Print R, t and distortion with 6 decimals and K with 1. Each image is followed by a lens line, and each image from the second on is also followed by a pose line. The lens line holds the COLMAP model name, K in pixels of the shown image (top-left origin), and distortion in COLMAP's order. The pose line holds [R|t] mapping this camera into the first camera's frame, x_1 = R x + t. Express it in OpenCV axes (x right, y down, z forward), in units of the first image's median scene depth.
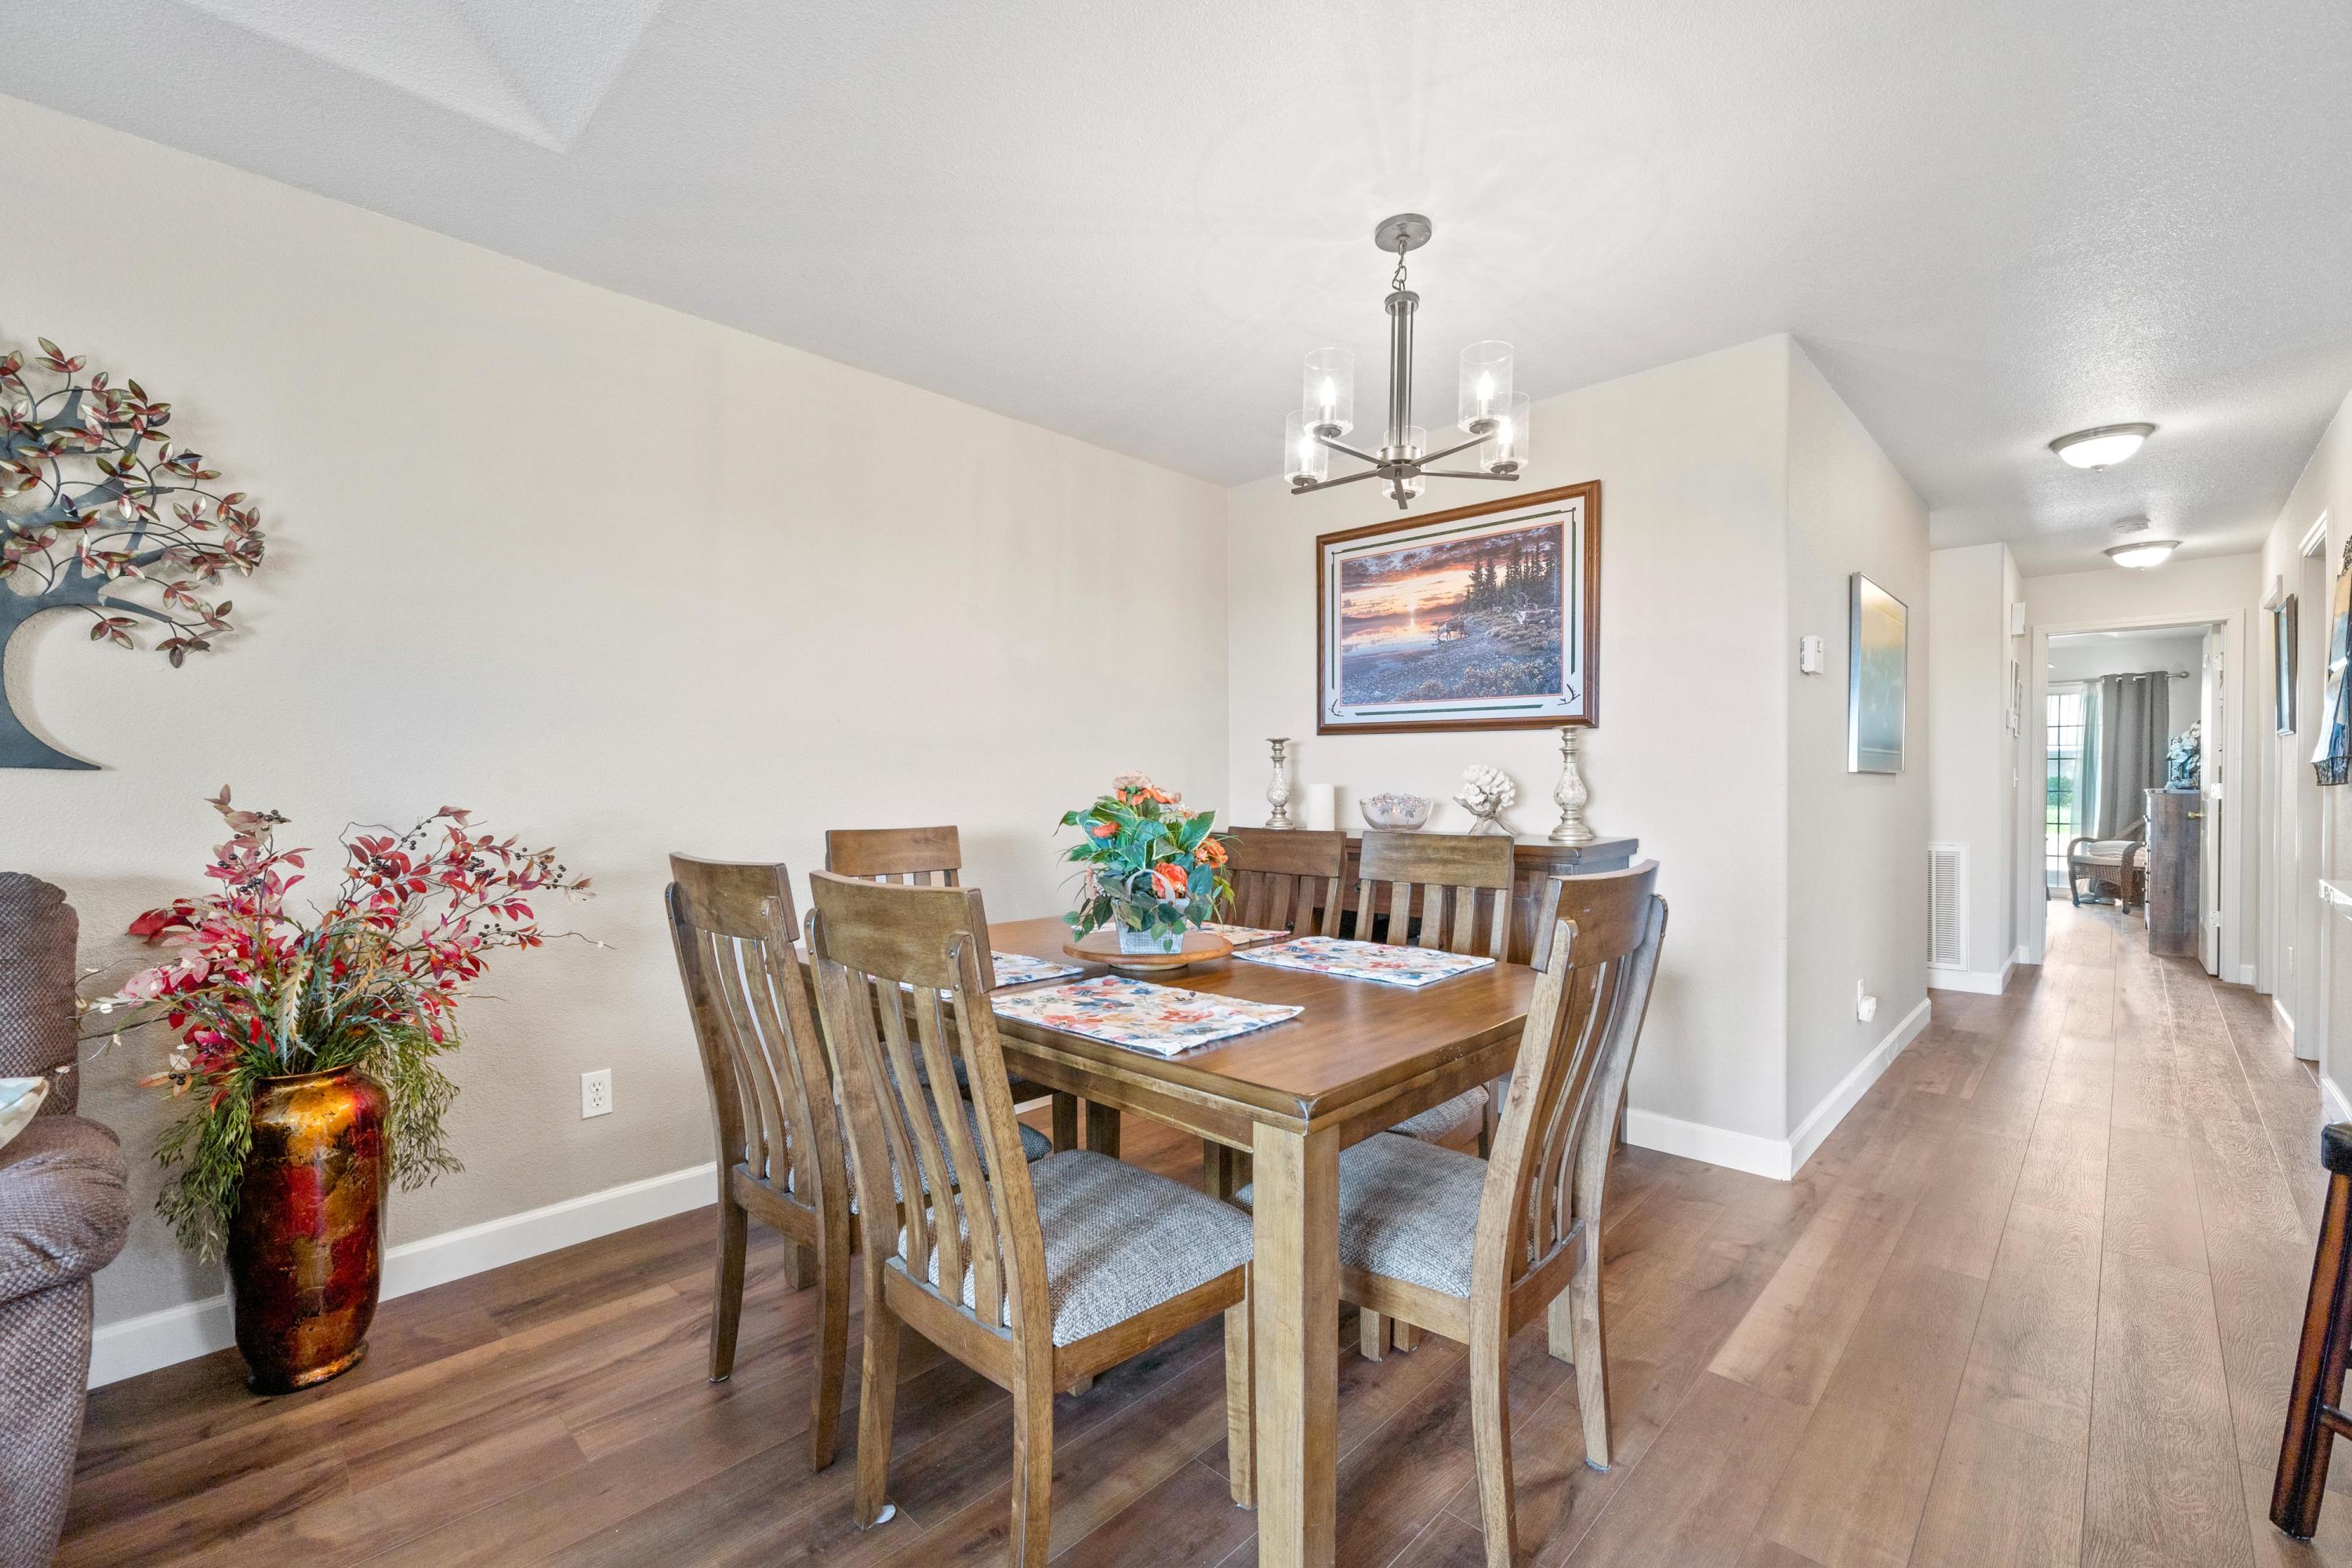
lens RADIAL K [[1001.8, 0, 1165.2], [0, 1001.8, 802.0], [0, 0, 1]] dist [0.001929, -0.000158]
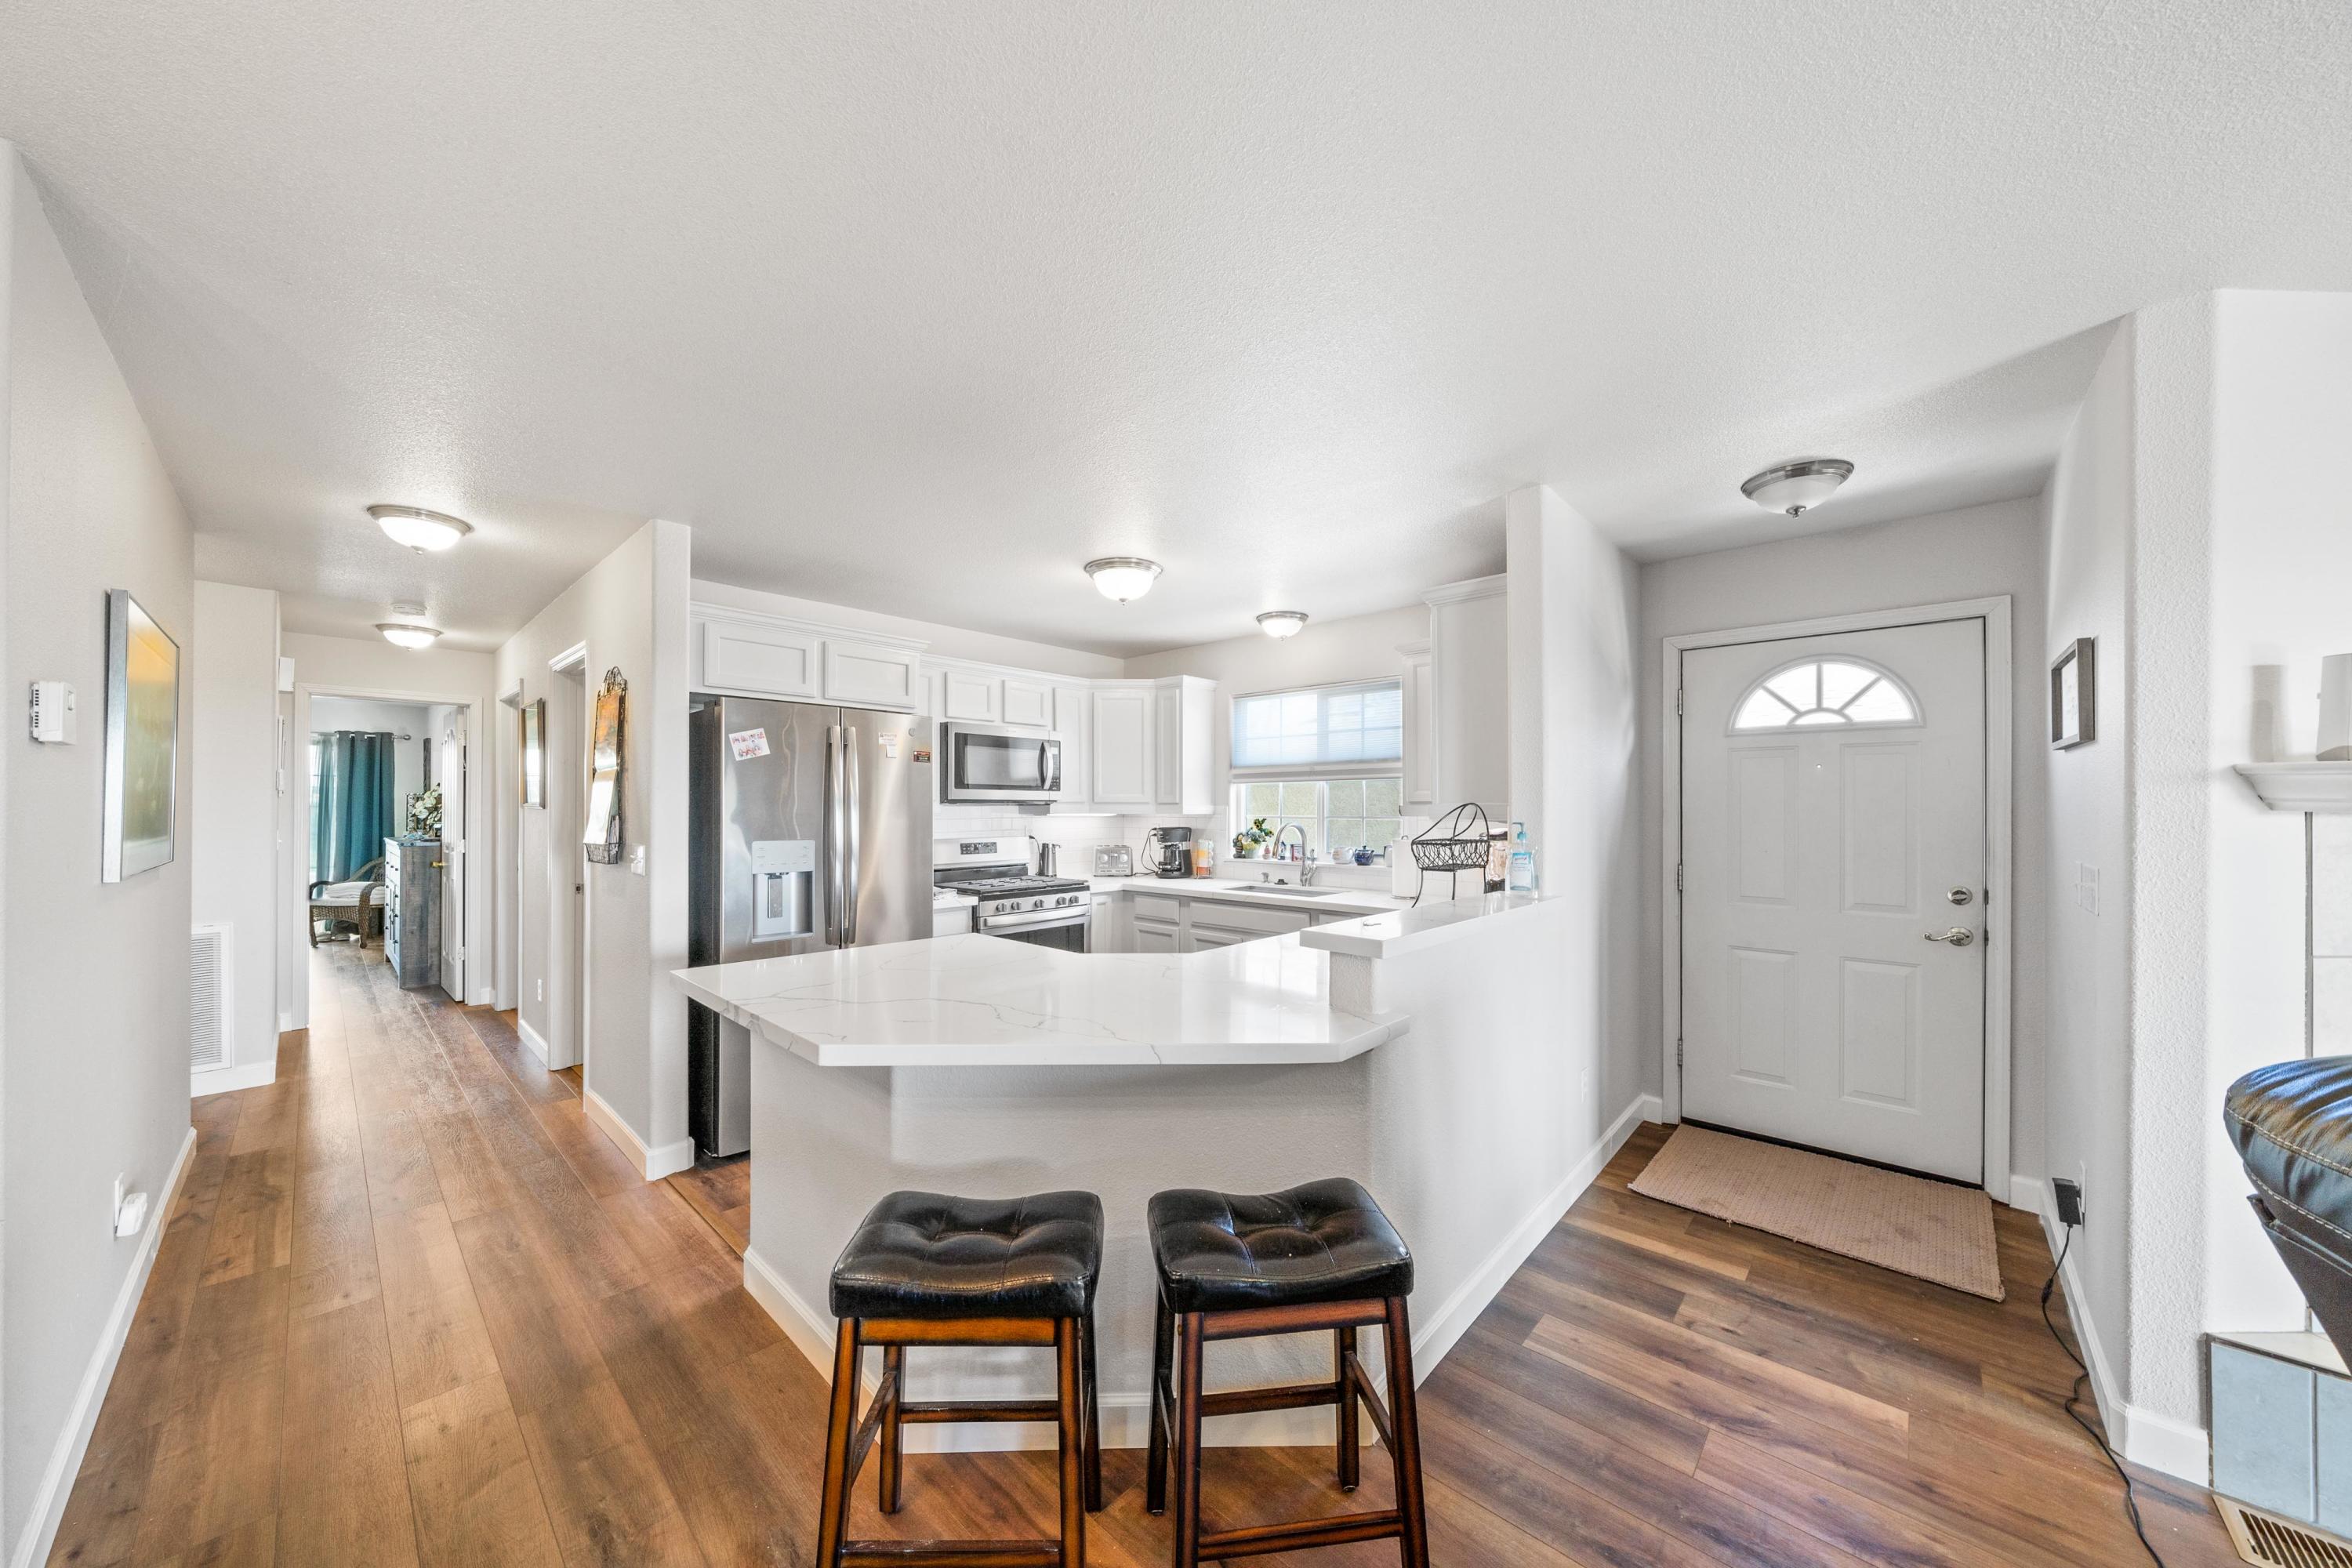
lens RADIAL K [[808.9, 0, 1131.9], [0, 808.9, 798.6], [0, 0, 1]] dist [-0.002114, 0.000075]
pose [[0.006572, 0.010391, 0.999924, 0.096281], [0.015875, 0.999819, -0.010494, -0.046389], [-0.999852, 0.015943, 0.006406, 0.204084]]
